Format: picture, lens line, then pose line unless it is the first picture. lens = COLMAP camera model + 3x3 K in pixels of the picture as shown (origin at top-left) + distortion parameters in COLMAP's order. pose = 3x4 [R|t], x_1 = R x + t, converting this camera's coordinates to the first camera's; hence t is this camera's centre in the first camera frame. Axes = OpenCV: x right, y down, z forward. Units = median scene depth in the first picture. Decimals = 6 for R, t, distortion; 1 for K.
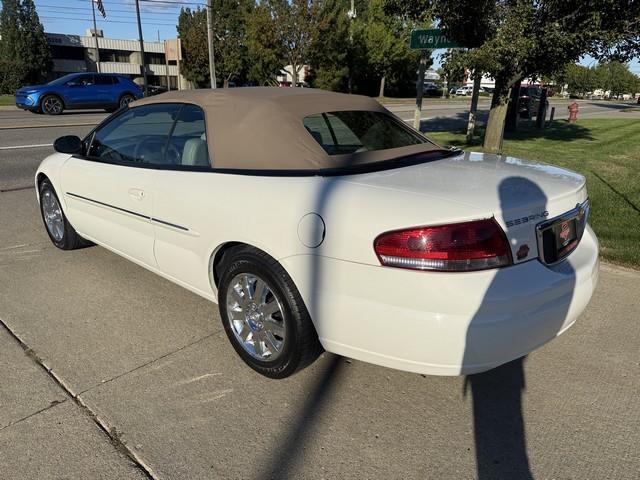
lens RADIAL K [[470.9, 0, 329.1], [0, 470.9, 251.0], [0, 0, 1]] dist [0.004174, -0.004411]
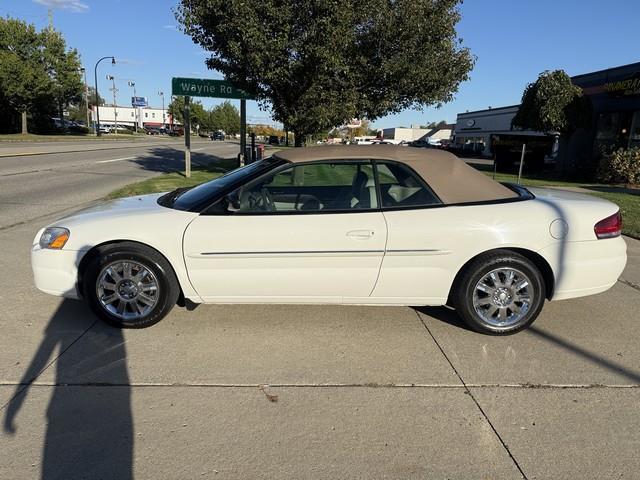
lens RADIAL K [[470.9, 0, 324.8], [0, 470.9, 244.9], [0, 0, 1]] dist [0.004174, -0.004411]
pose [[0.705709, -0.147931, 0.692886, -0.144192], [0.205087, 0.978744, 0.000079, -0.012601], [-0.678170, 0.142046, 0.721047, 0.024108]]
